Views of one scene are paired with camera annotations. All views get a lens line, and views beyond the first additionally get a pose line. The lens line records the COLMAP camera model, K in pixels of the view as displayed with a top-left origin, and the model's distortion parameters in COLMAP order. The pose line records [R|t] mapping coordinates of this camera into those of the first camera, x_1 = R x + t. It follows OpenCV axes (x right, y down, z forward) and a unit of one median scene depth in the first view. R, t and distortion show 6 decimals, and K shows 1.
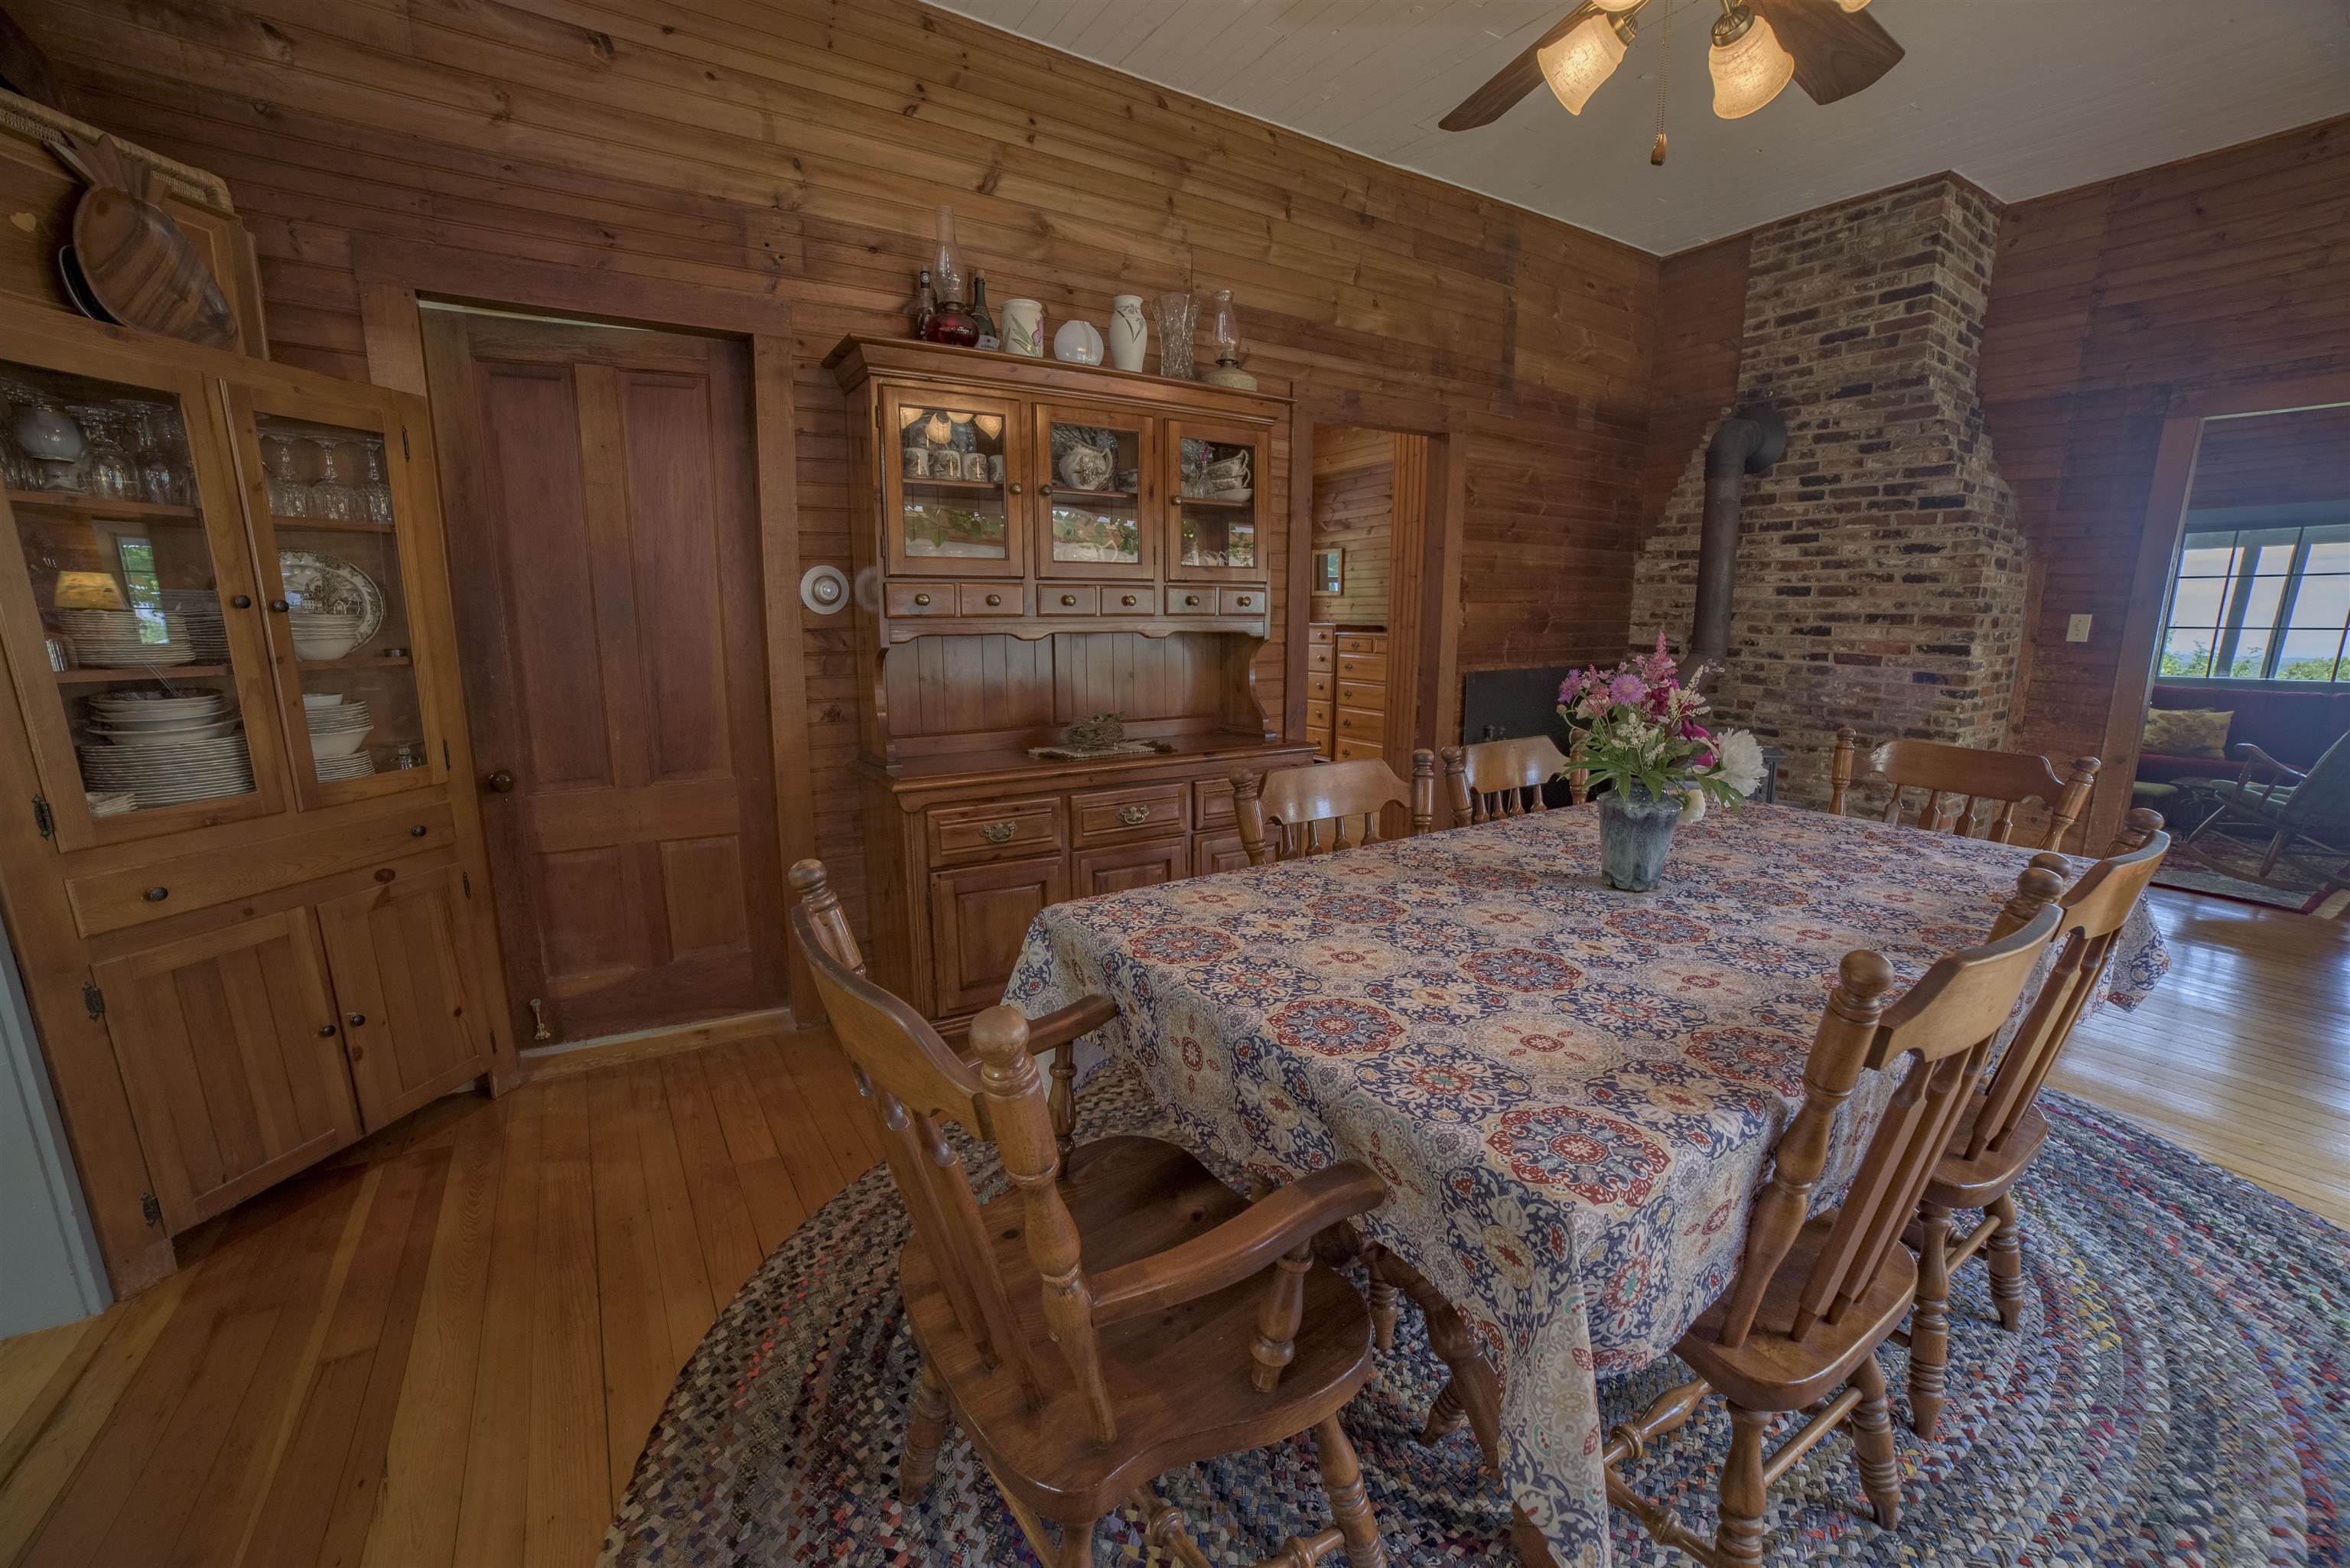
lens RADIAL K [[947.9, 0, 1180.1], [0, 947.9, 819.1], [0, 0, 1]] dist [-0.101903, 0.038241]
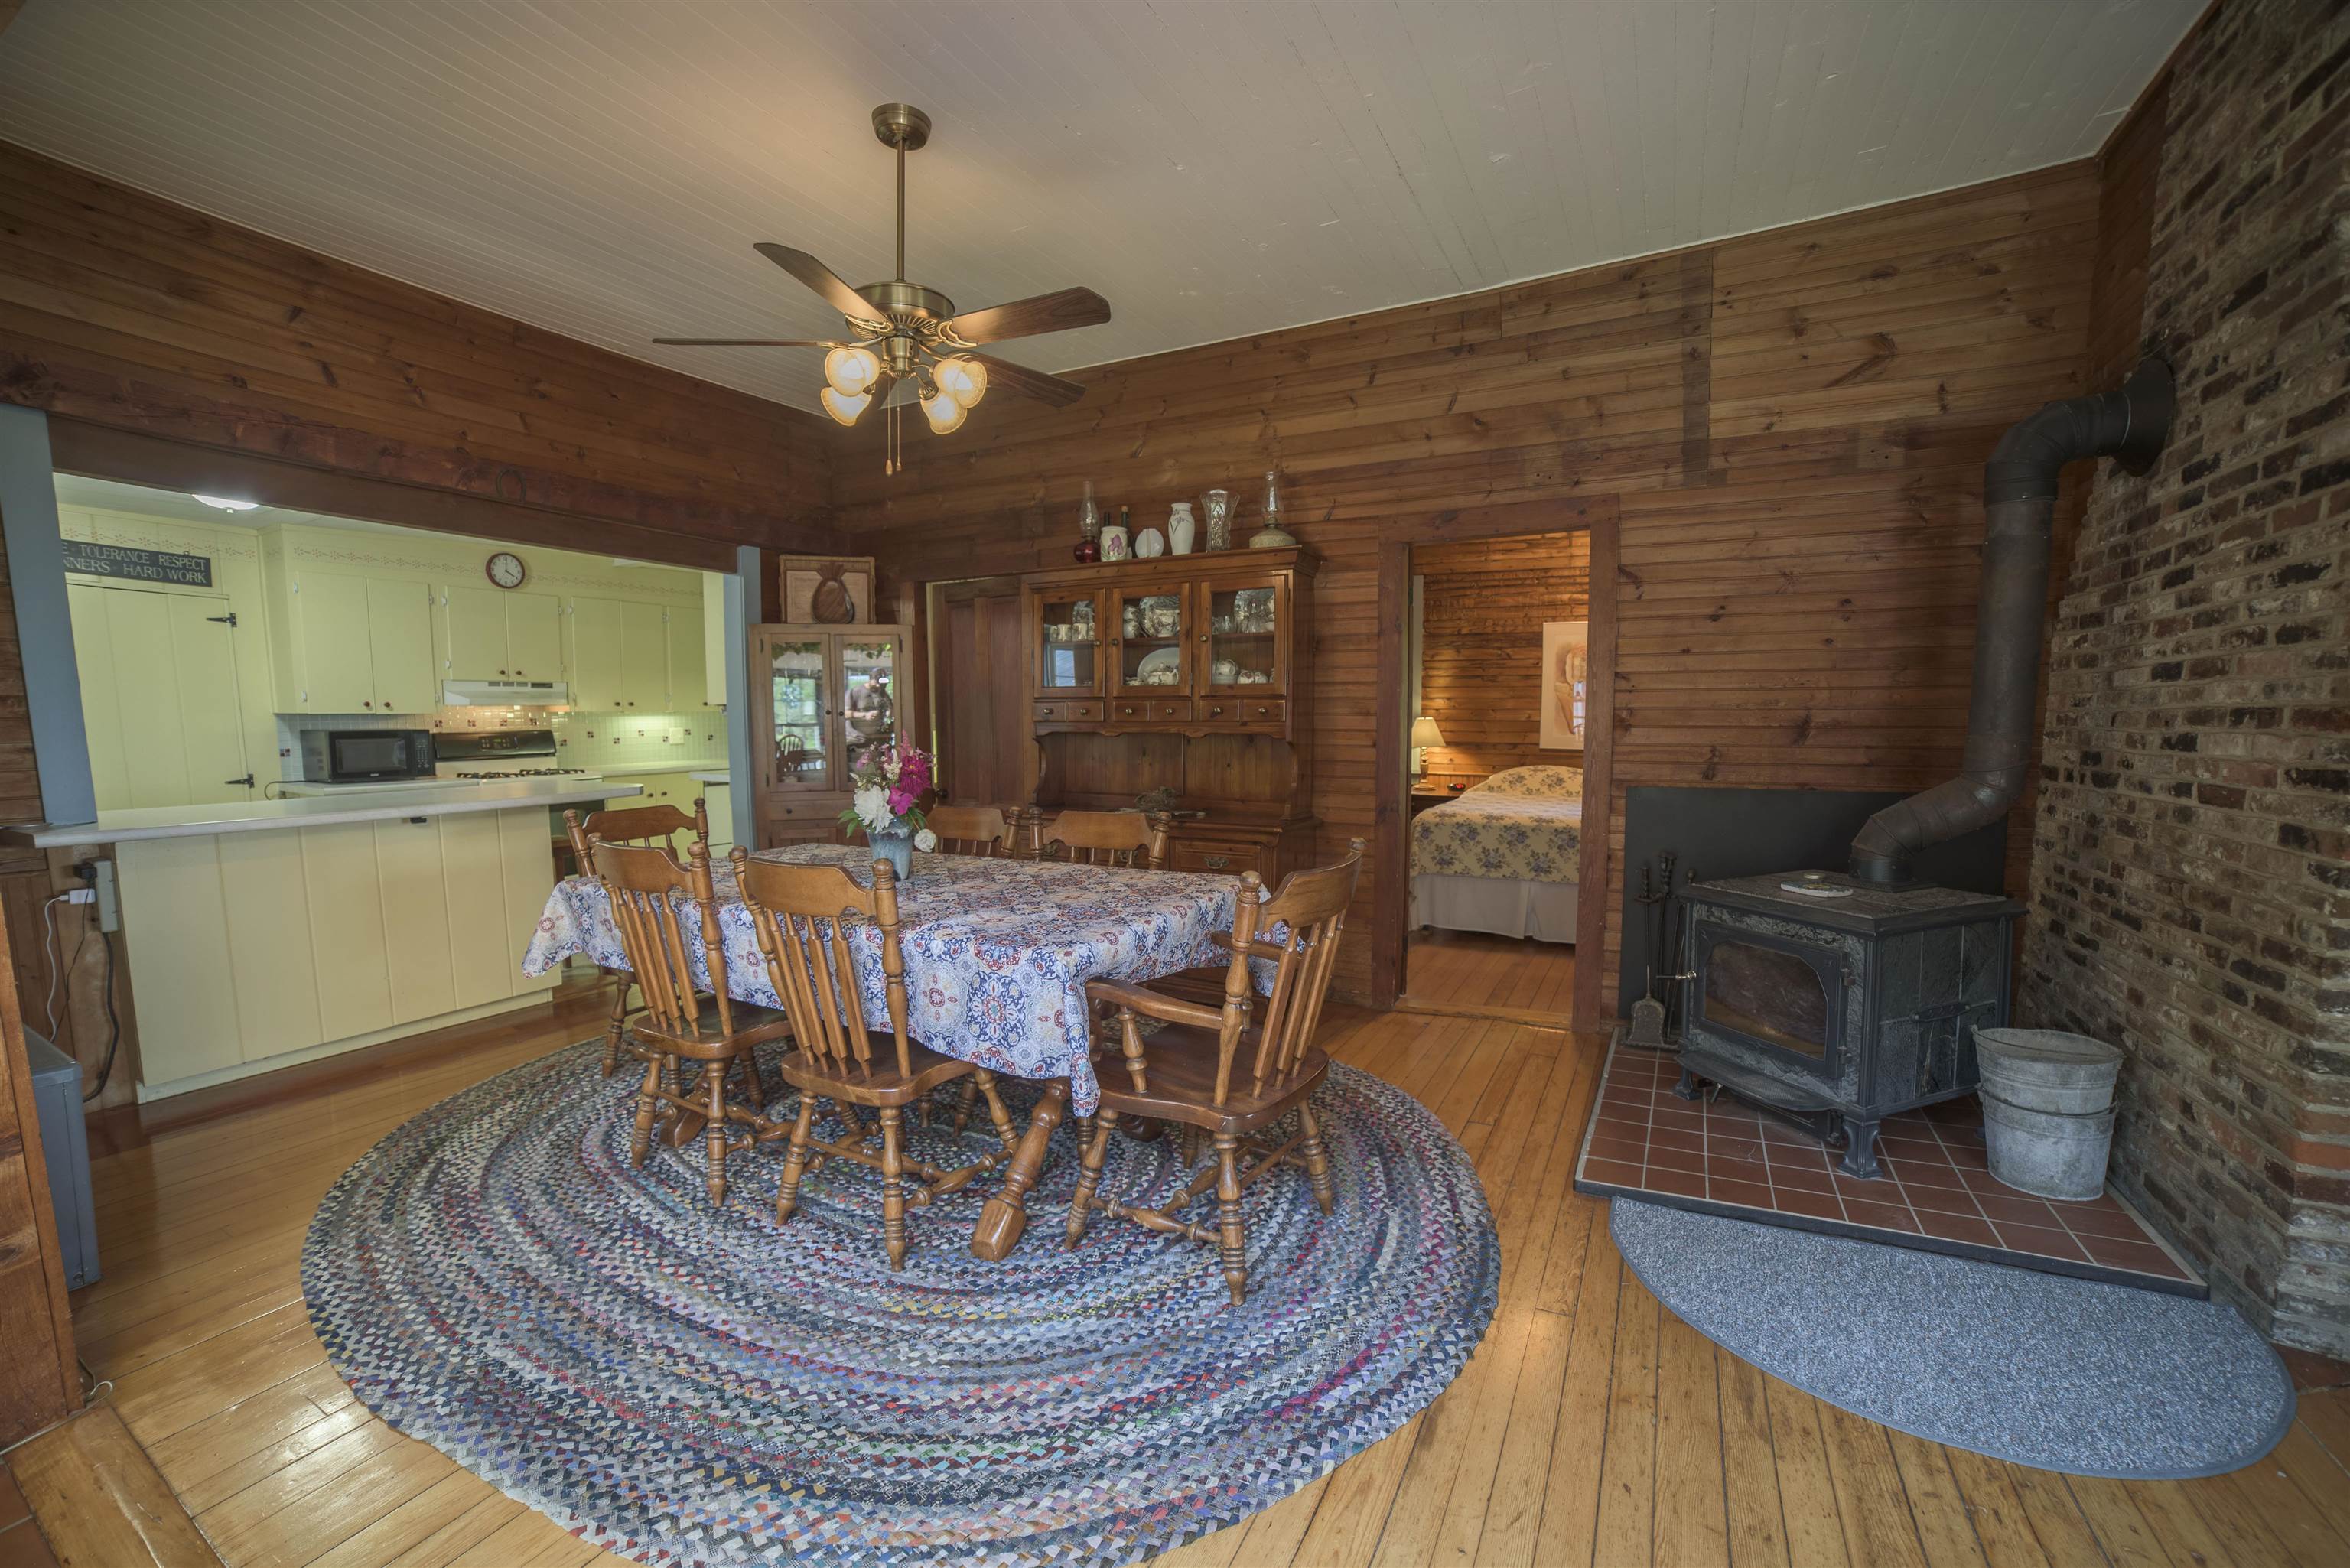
lens RADIAL K [[947.9, 0, 1180.1], [0, 947.9, 819.1], [0, 0, 1]] dist [-0.101903, 0.038241]
pose [[0.483966, 0.091795, -0.870259, 0.920575], [-0.183750, 0.982972, 0.001497, -0.055385], [0.855577, 0.159186, 0.492592, 0.245118]]
